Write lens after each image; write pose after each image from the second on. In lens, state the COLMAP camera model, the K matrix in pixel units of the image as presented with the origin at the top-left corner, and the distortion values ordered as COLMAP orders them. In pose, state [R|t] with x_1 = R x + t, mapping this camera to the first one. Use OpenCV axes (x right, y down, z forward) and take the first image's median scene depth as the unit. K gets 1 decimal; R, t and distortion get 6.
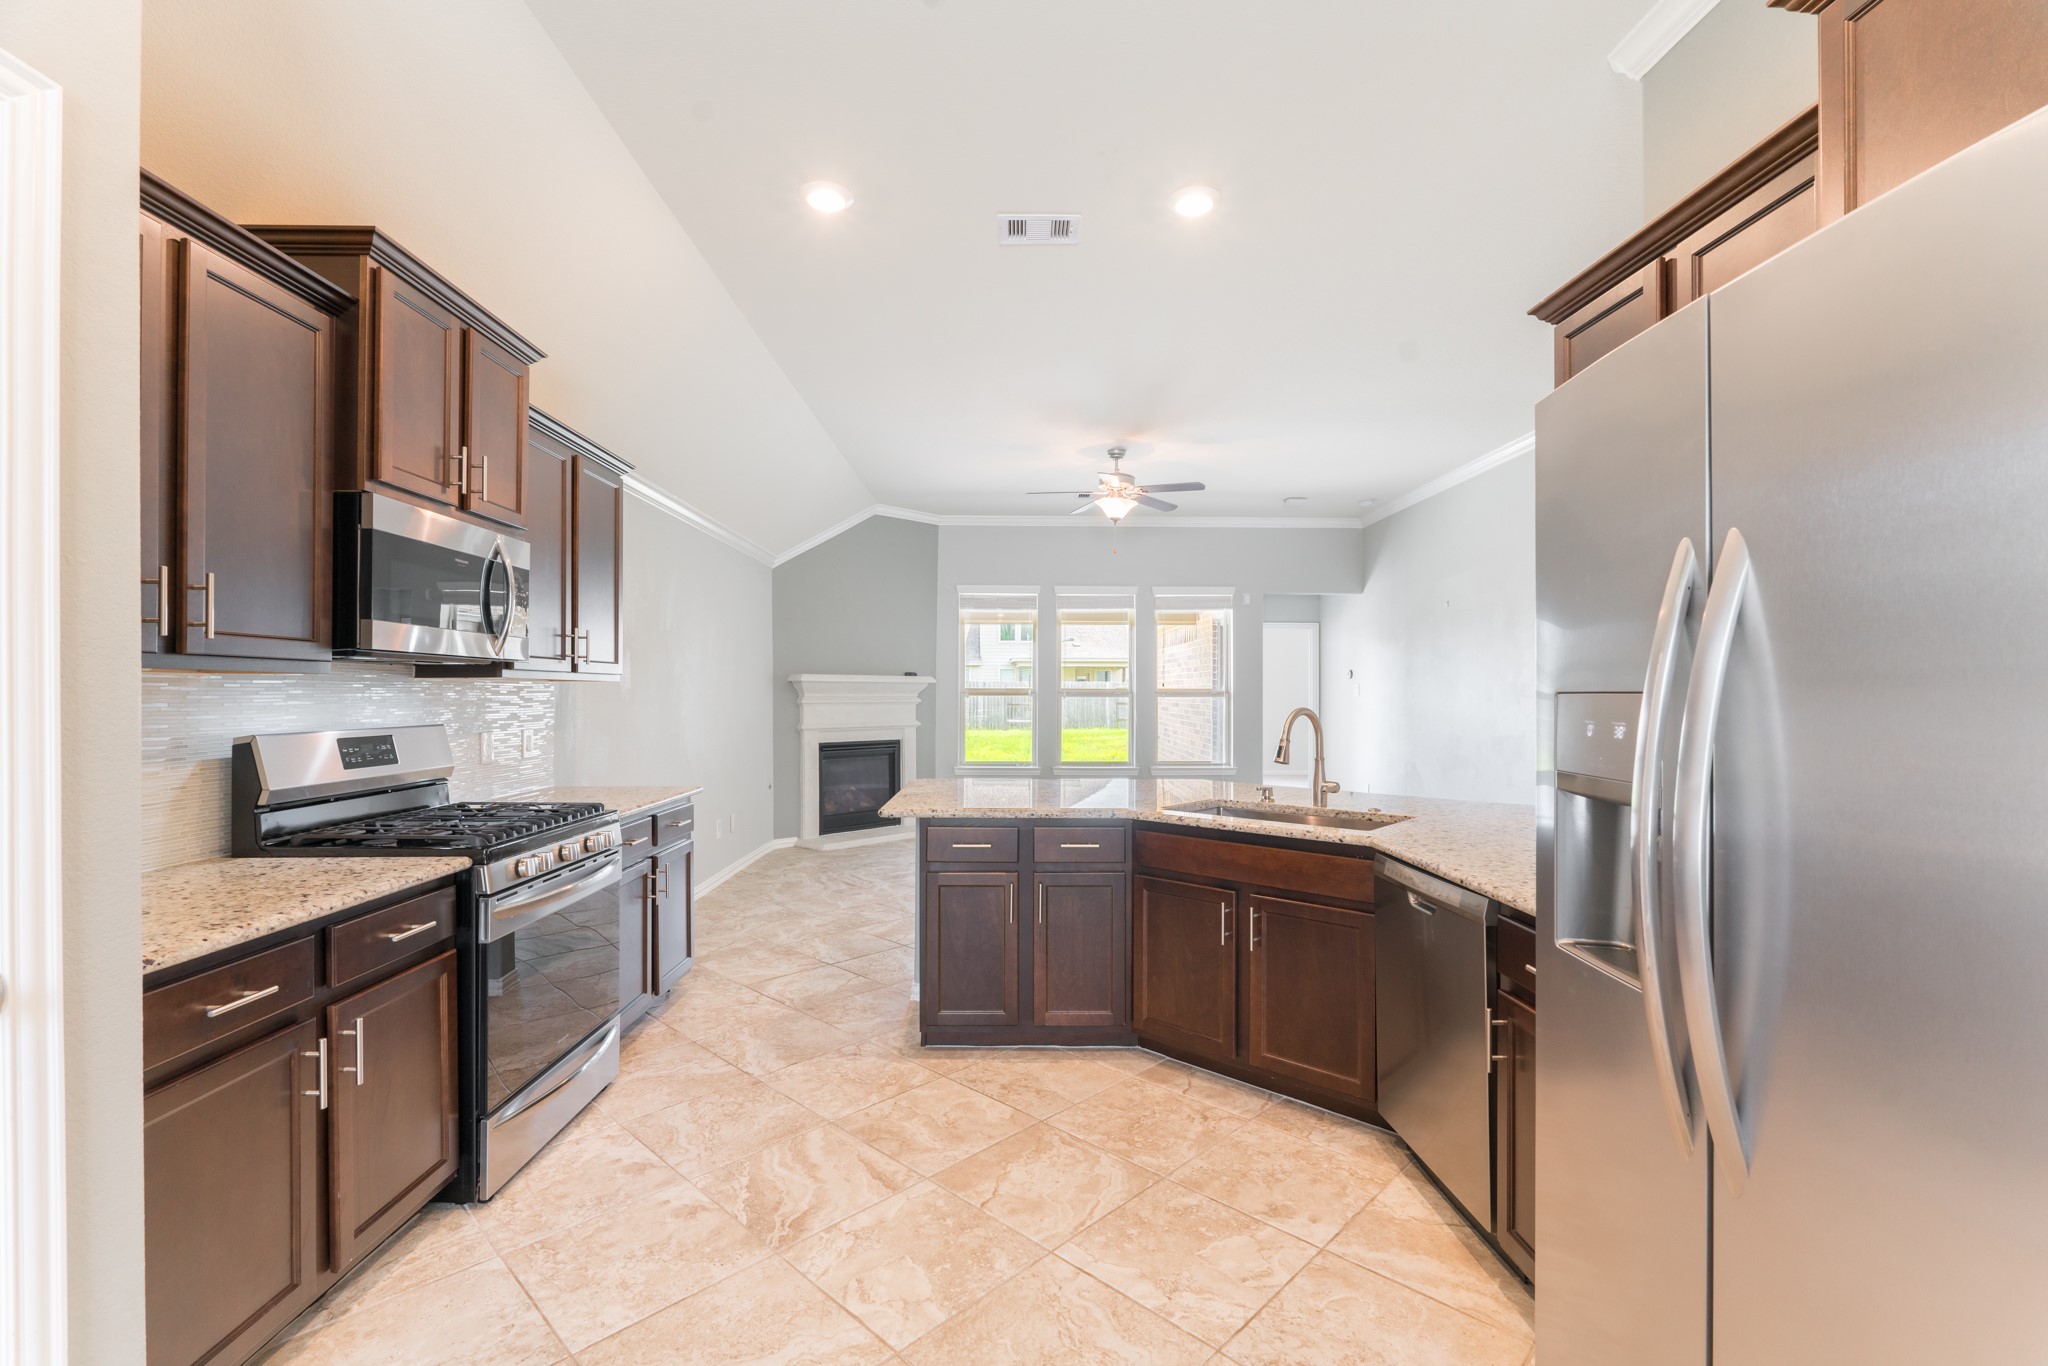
lens RADIAL K [[918.0, 0, 1034.0], [0, 918.0, 686.6], [0, 0, 1]] dist [-0.009467, 0.000207]
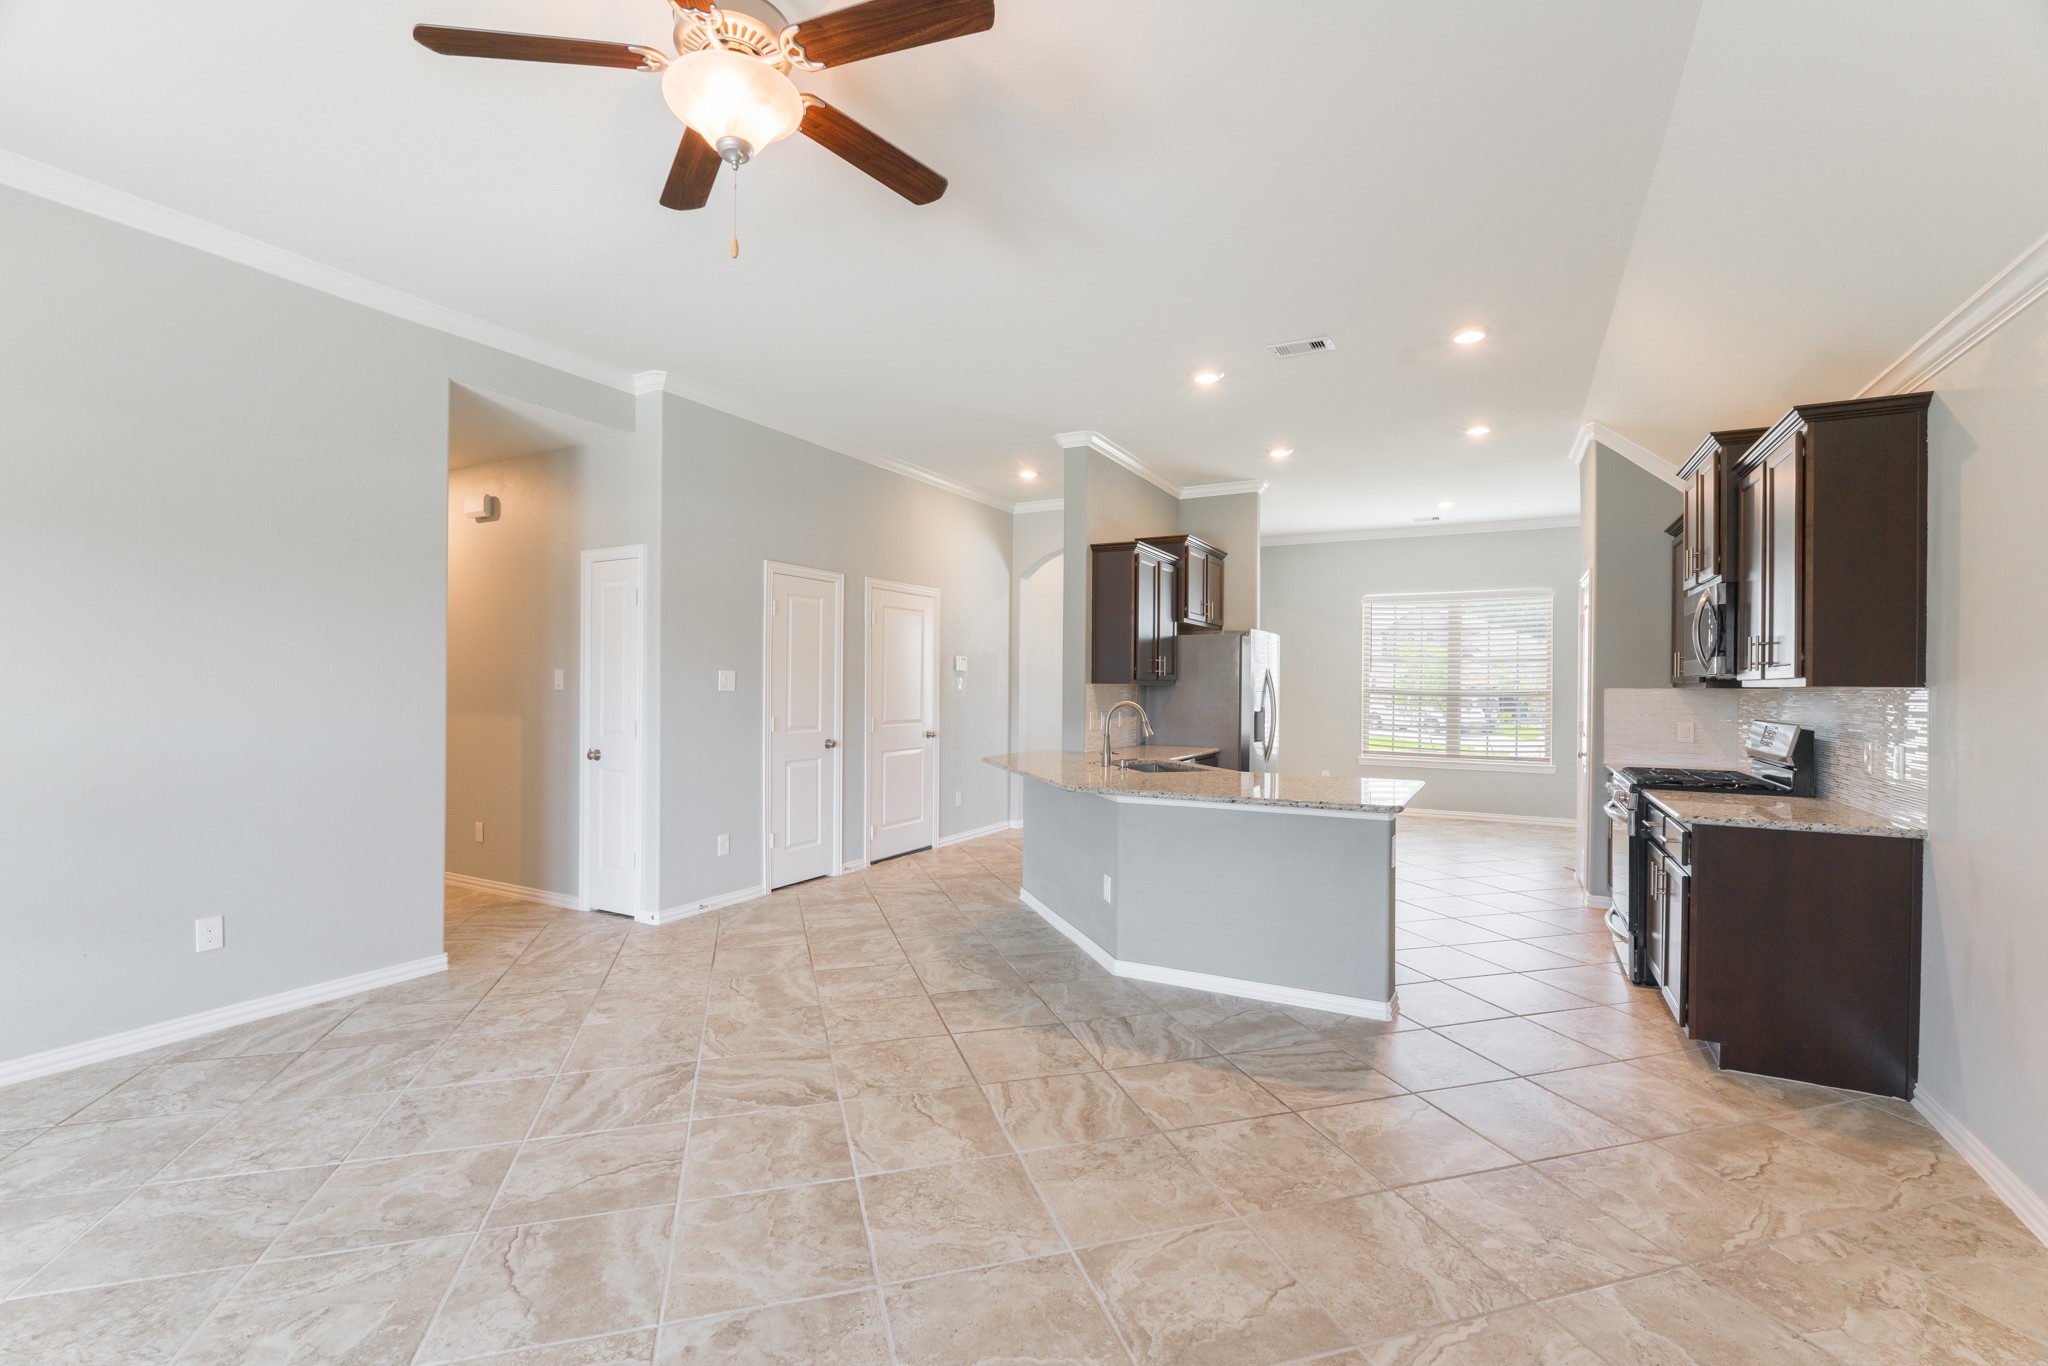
lens RADIAL K [[901.7, 0, 1016.4], [0, 901.7, 687.1], [0, 0, 1]] dist [-0.007557, 0.000344]
pose [[-0.864924, -0.008854, 0.501825, -0.273354], [-0.012831, 0.999908, -0.004474, 0.008315], [-0.501739, -0.010309, -0.864958, 2.148035]]
